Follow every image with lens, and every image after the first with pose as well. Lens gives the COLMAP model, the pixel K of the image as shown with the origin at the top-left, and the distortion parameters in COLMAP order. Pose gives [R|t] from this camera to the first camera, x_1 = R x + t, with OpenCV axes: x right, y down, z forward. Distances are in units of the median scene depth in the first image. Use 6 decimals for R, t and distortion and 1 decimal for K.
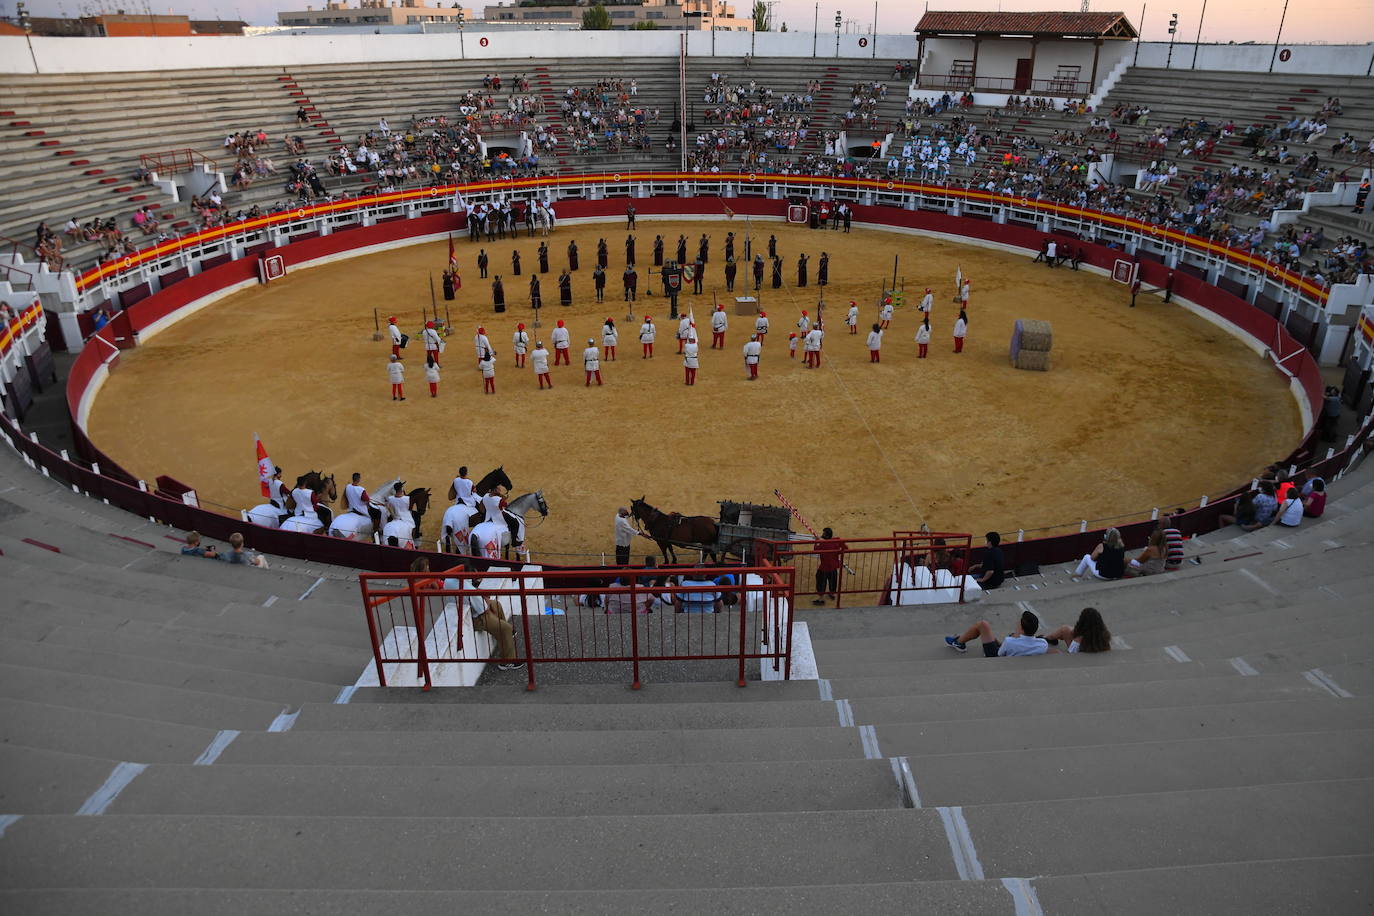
lens RADIAL K [[926.4, 0, 687.0], [0, 926.4, 458.0], [0, 0, 1]] dist [-0.122613, 0.086833]
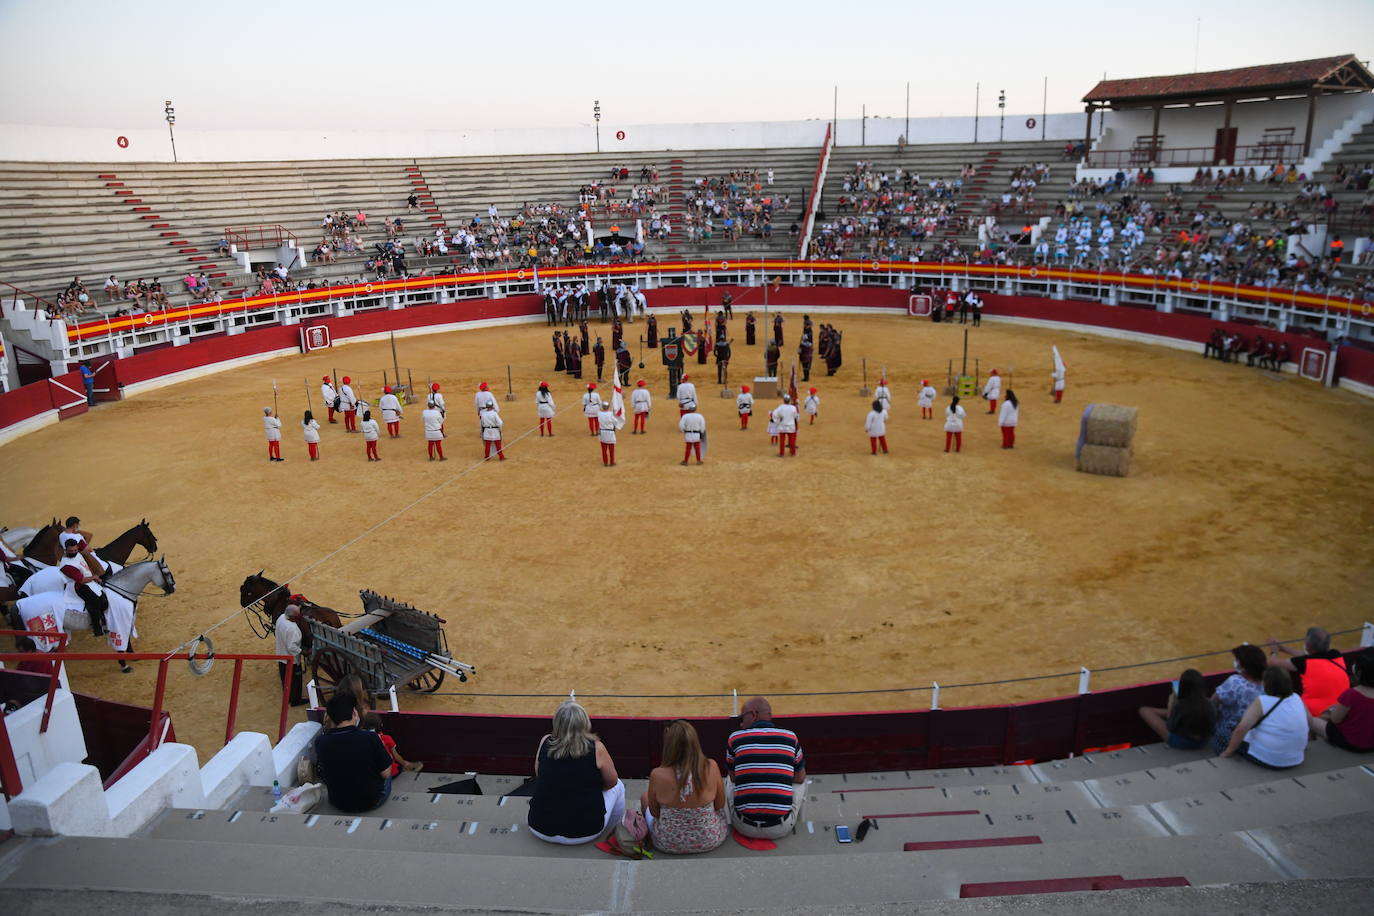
lens RADIAL K [[926.4, 0, 687.0], [0, 926.4, 458.0], [0, 0, 1]] dist [-0.122613, 0.086833]
pose [[0.962184, 0.053186, -0.267157, 0.150596], [-0.090512, 0.987452, -0.129404, 0.004583], [0.256923, 0.148692, 0.954925, 0.154189]]
